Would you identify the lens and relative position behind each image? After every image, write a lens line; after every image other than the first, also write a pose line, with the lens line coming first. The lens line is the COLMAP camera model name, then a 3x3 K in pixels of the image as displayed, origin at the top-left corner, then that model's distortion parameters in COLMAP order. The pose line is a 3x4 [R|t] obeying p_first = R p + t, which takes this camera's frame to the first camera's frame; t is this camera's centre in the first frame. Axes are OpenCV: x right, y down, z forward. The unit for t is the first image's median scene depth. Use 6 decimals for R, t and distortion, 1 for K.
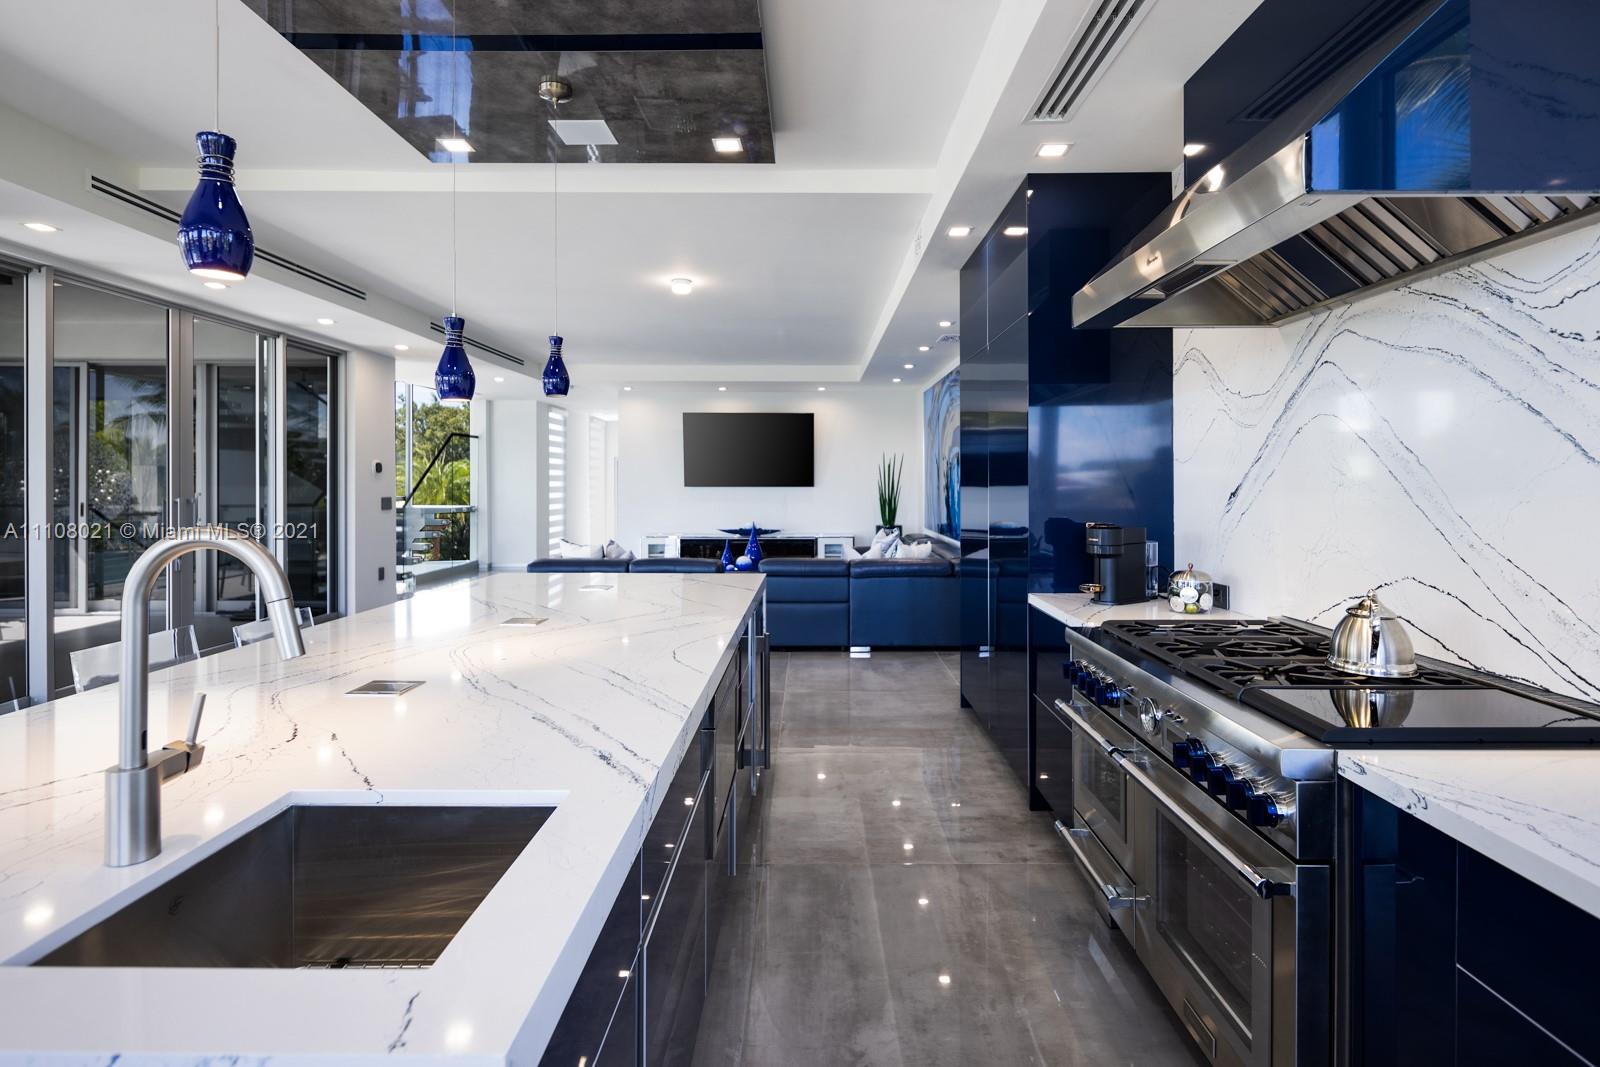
lens RADIAL K [[813.7, 0, 802.5], [0, 813.7, 479.8], [0, 0, 1]] dist [-0.000050, 0.000052]
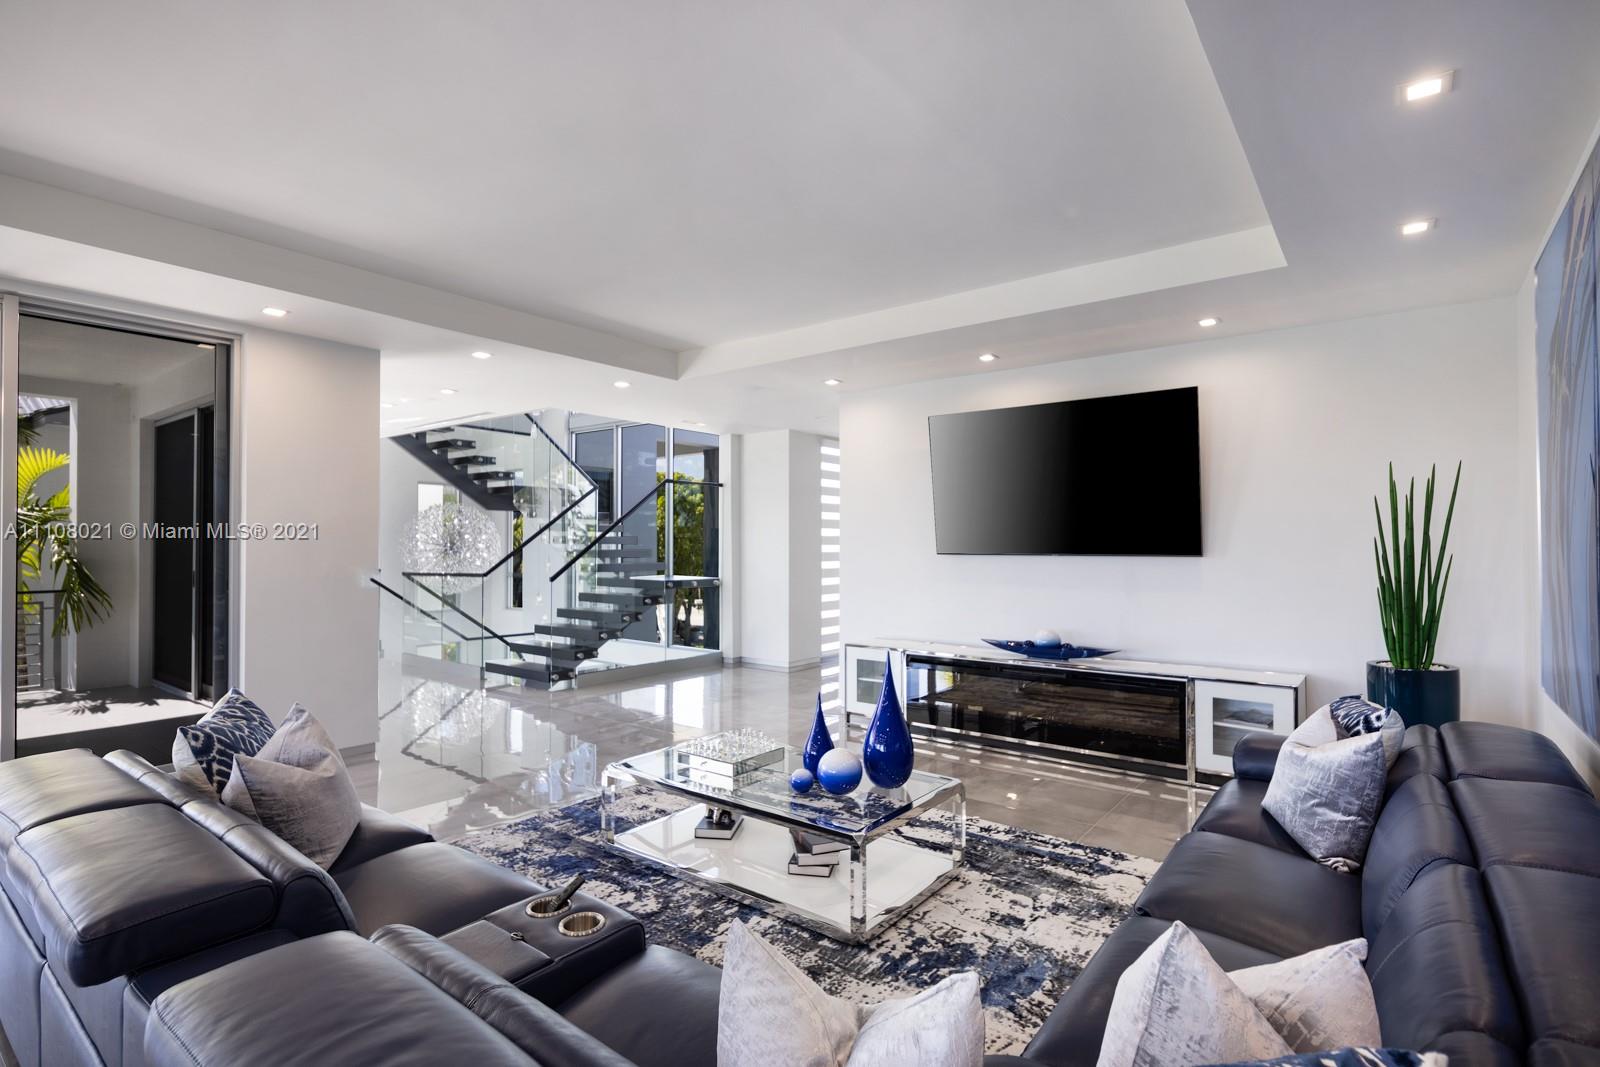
lens RADIAL K [[774.3, 0, 800.0], [0, 774.3, 533.5], [0, 0, 1]] dist [-0.001430, -0.000178]
pose [[0.791300, -0.008714, -0.611366, 0.098962], [-0.000253, 0.999894, -0.014579, 0.002294], [0.611428, 0.011691, 0.791214, 0.548860]]
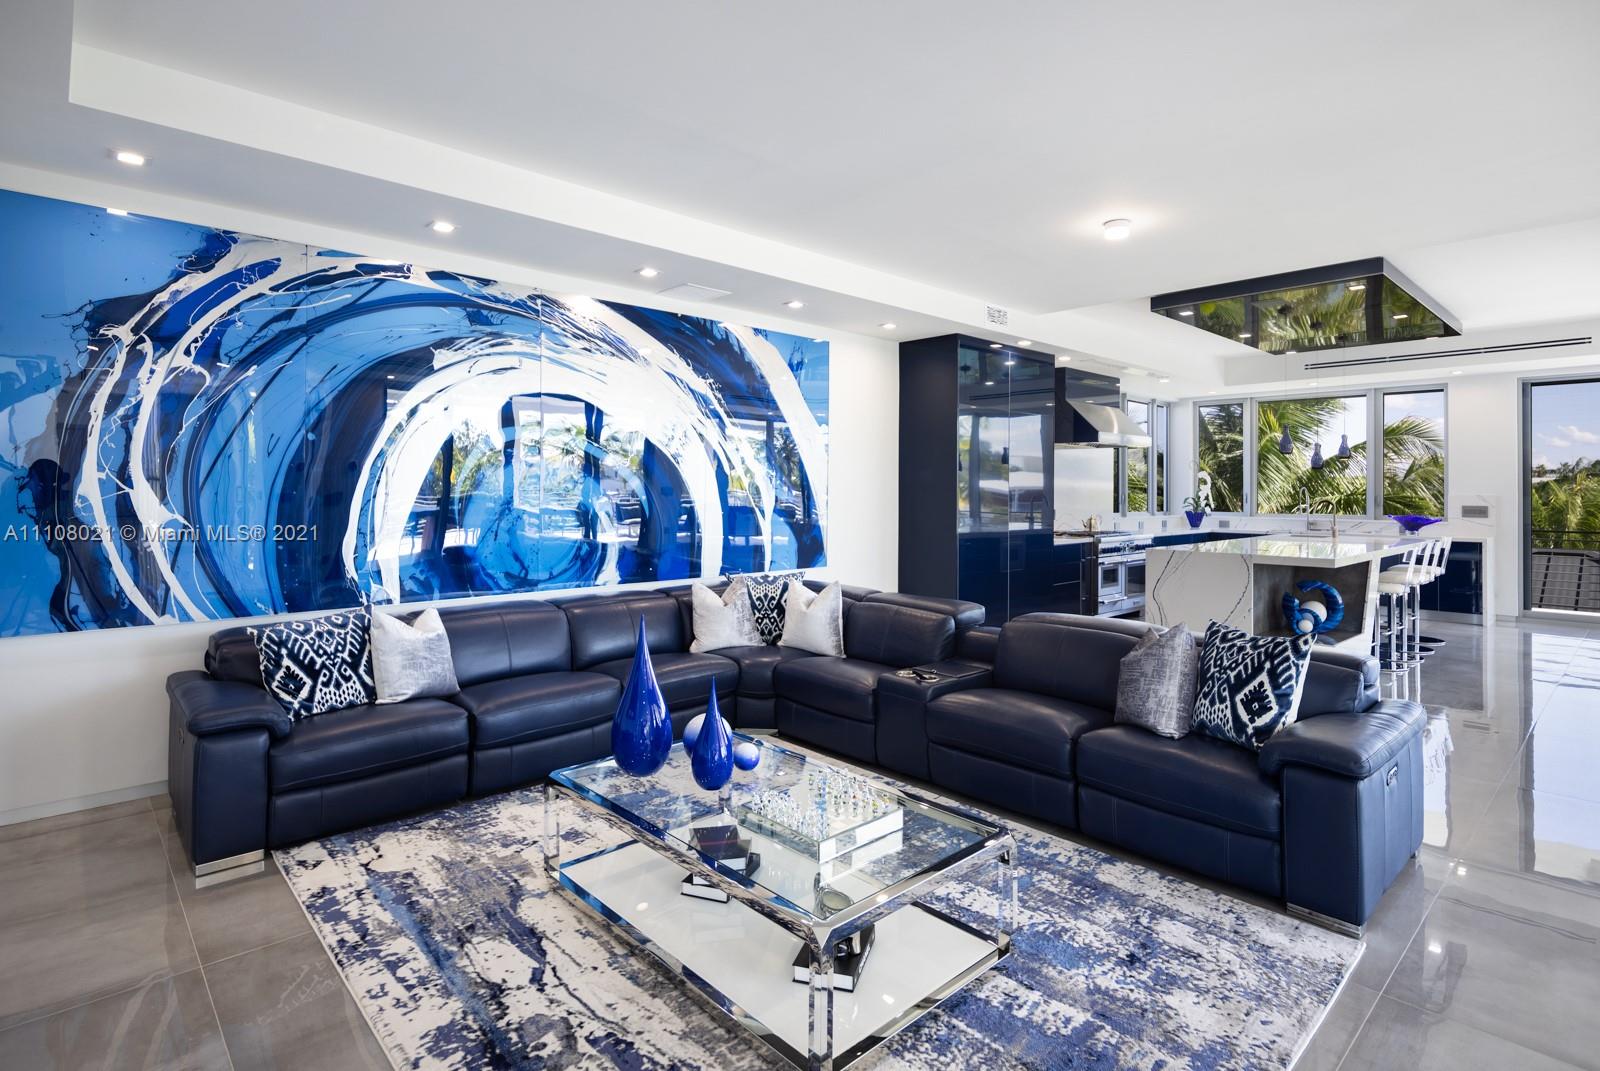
lens RADIAL K [[792.8, 0, 800.0], [0, 792.8, 535.5], [0, 0, 1]] dist [0.030333, 0.000215]
pose [[-0.684947, -0.045229, 0.727188, -0.268240], [-0.006355, 0.998404, 0.056112, 0.001957], [-0.728565, 0.033813, -0.684141, 0.933560]]
